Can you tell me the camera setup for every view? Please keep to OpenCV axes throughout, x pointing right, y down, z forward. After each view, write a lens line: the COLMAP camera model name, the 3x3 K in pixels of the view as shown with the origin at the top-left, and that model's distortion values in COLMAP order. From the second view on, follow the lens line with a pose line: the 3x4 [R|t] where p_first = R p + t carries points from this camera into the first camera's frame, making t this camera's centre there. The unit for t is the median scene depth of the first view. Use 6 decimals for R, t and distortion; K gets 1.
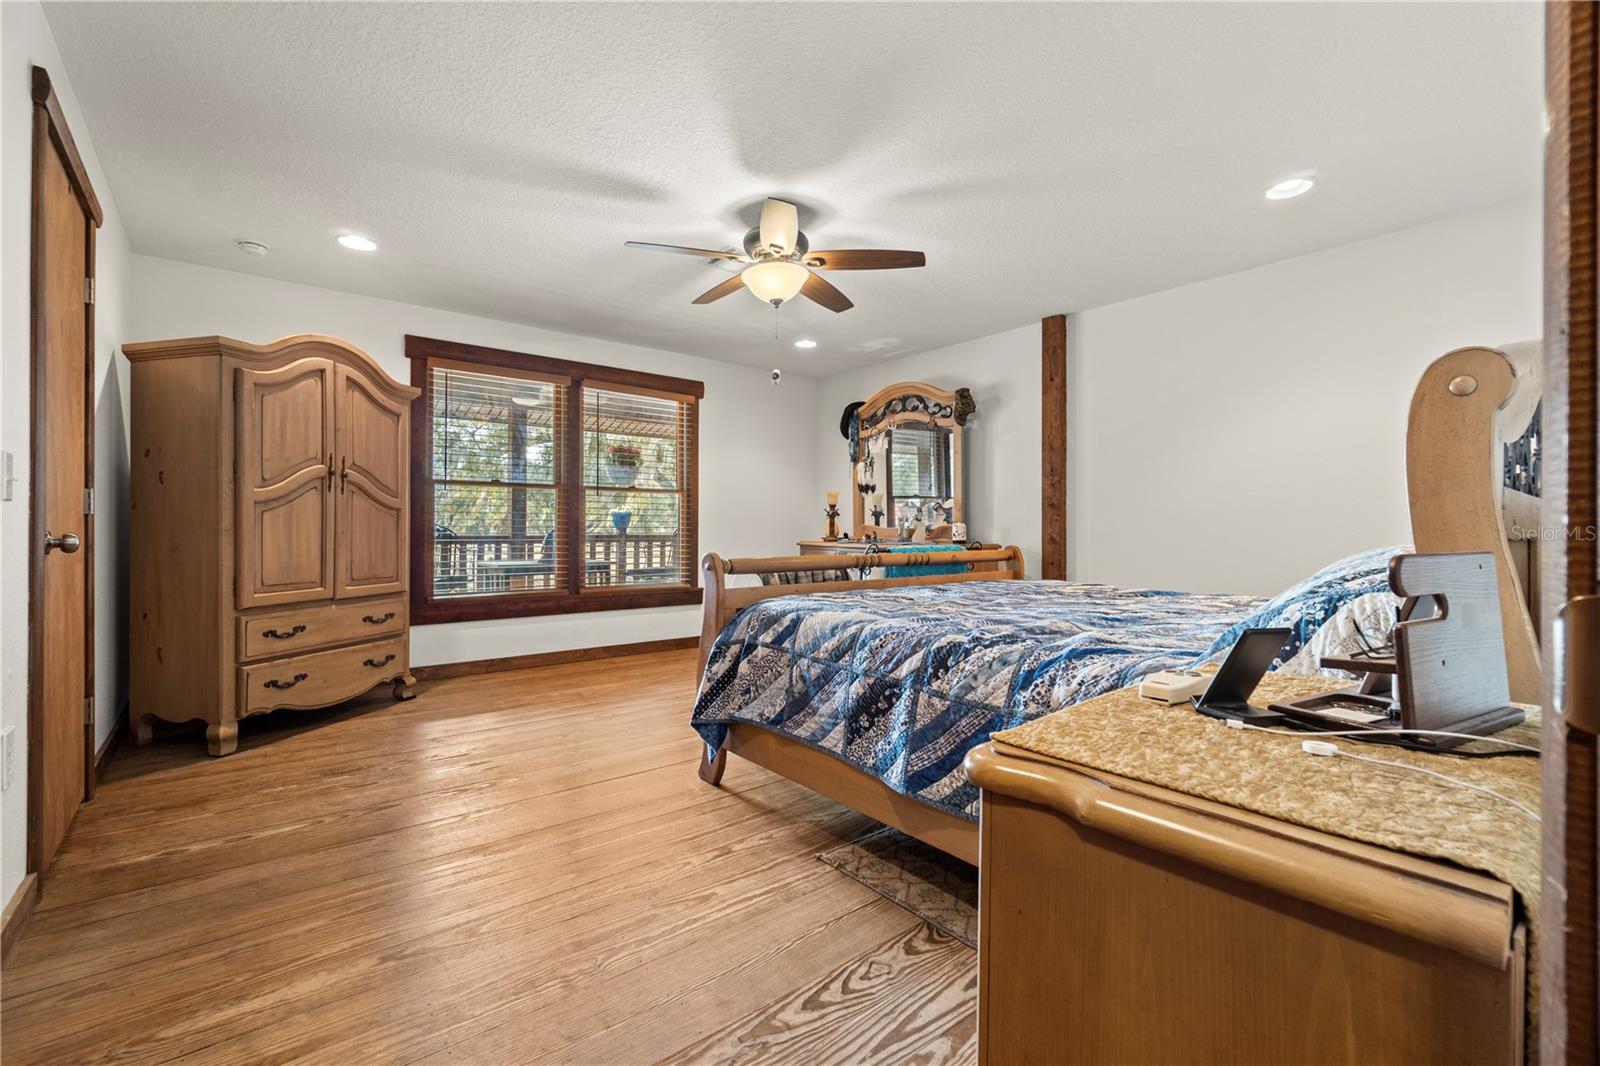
lens RADIAL K [[688.8, 0, 784.6], [0, 688.8, 529.9], [0, 0, 1]] dist [-0.010442, -0.000263]
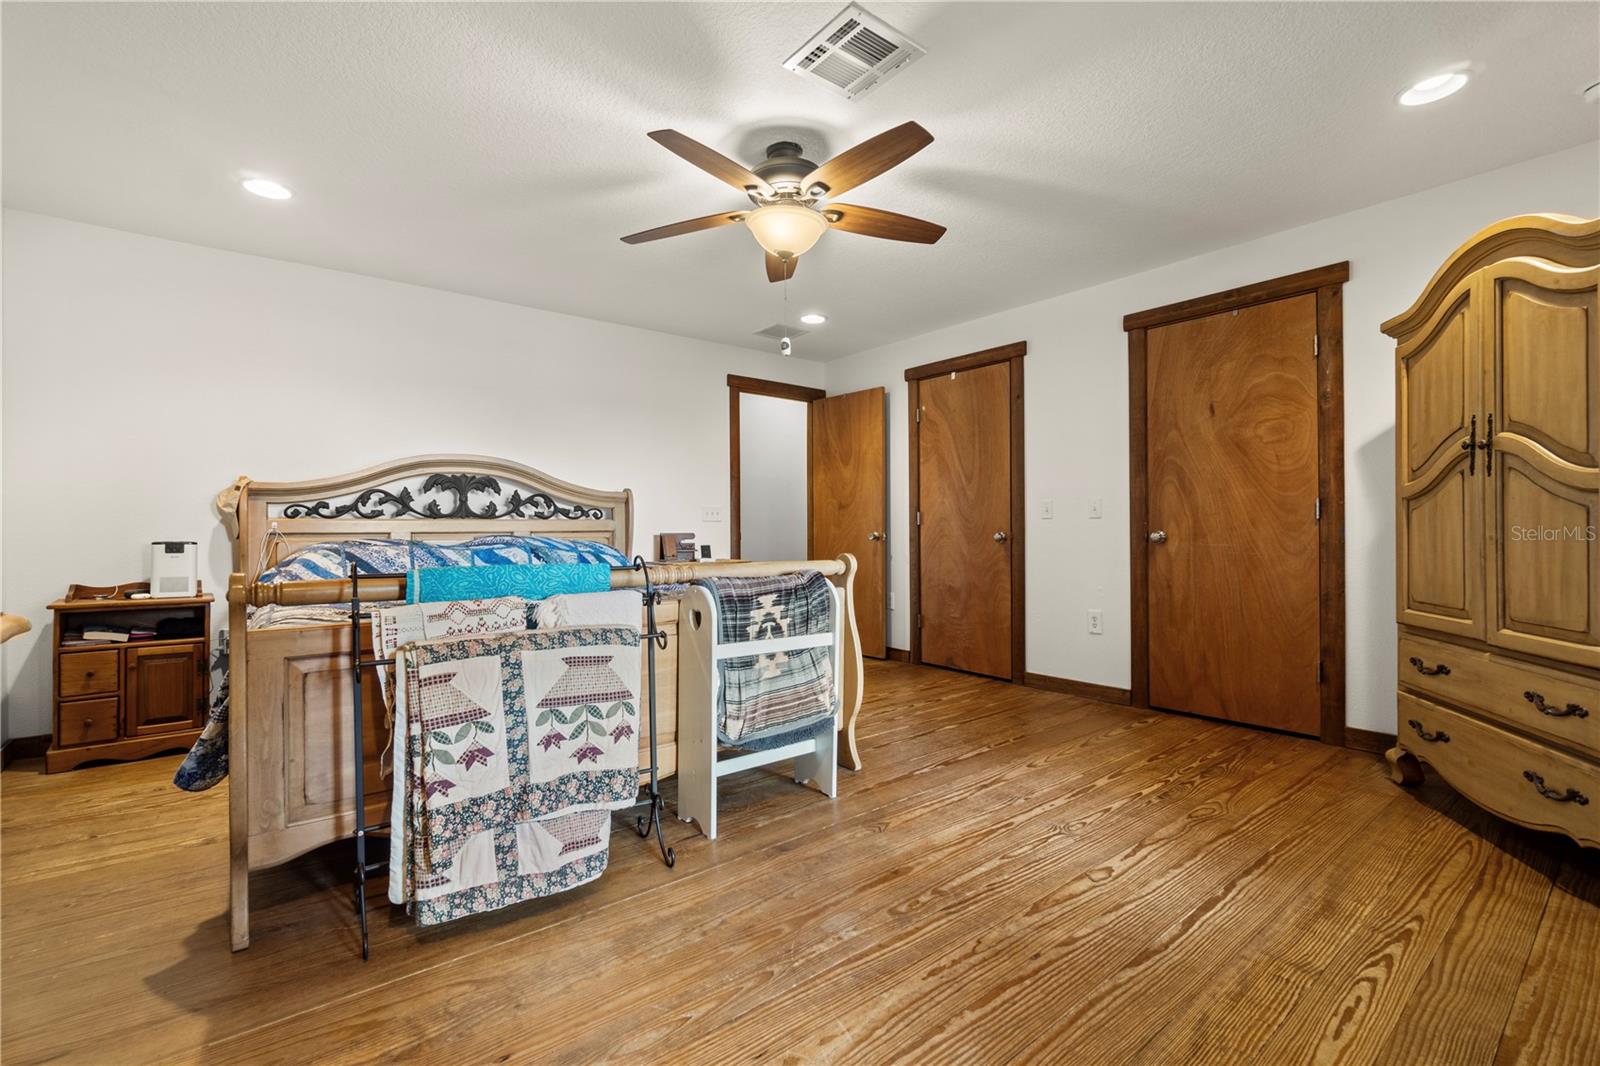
lens RADIAL K [[688.8, 0, 784.6], [0, 688.8, 529.9], [0, 0, 1]] dist [-0.010442, -0.000263]
pose [[-0.999891, 0.000239, 0.014768, -0.020130], [0.000272, 0.999998, 0.002197, -0.004562], [-0.014768, 0.002201, -0.999889, 1.665430]]
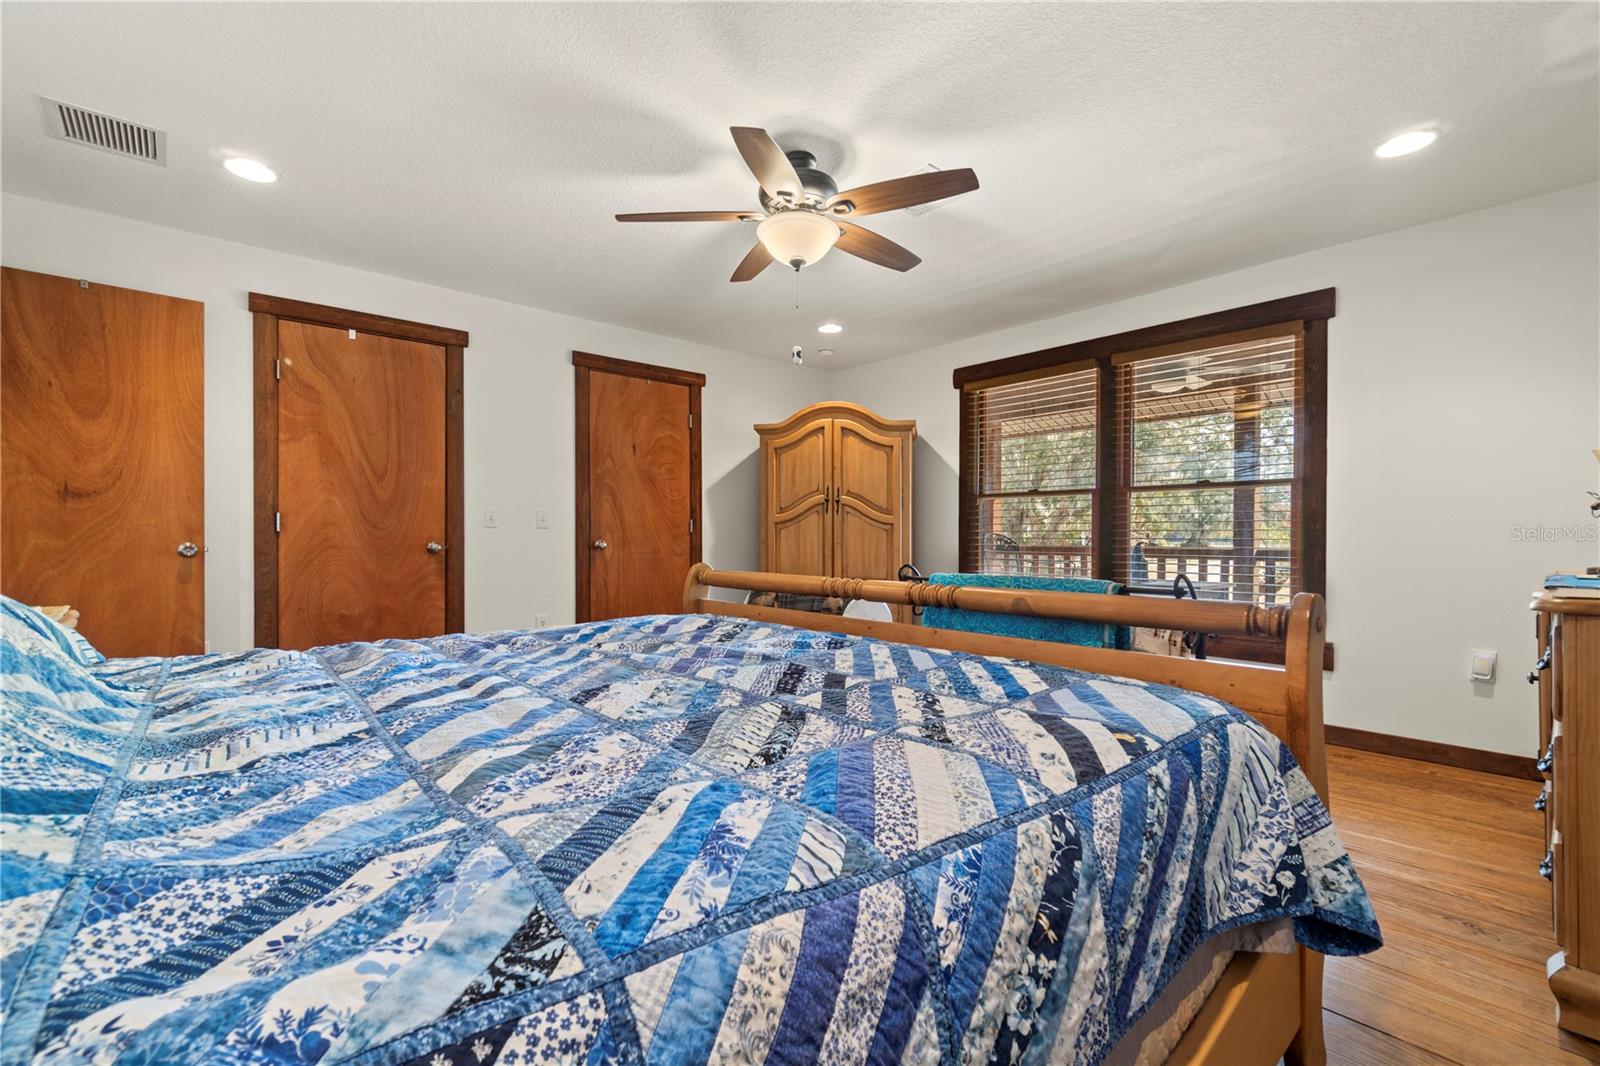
lens RADIAL K [[688.8, 0, 784.6], [0, 688.8, 529.9], [0, 0, 1]] dist [-0.010442, -0.000263]
pose [[0.029214, -0.014682, -0.999465, 0.734418], [-0.002376, 0.999888, -0.014758, -0.001581], [0.999570, 0.002806, 0.029176, 0.877932]]
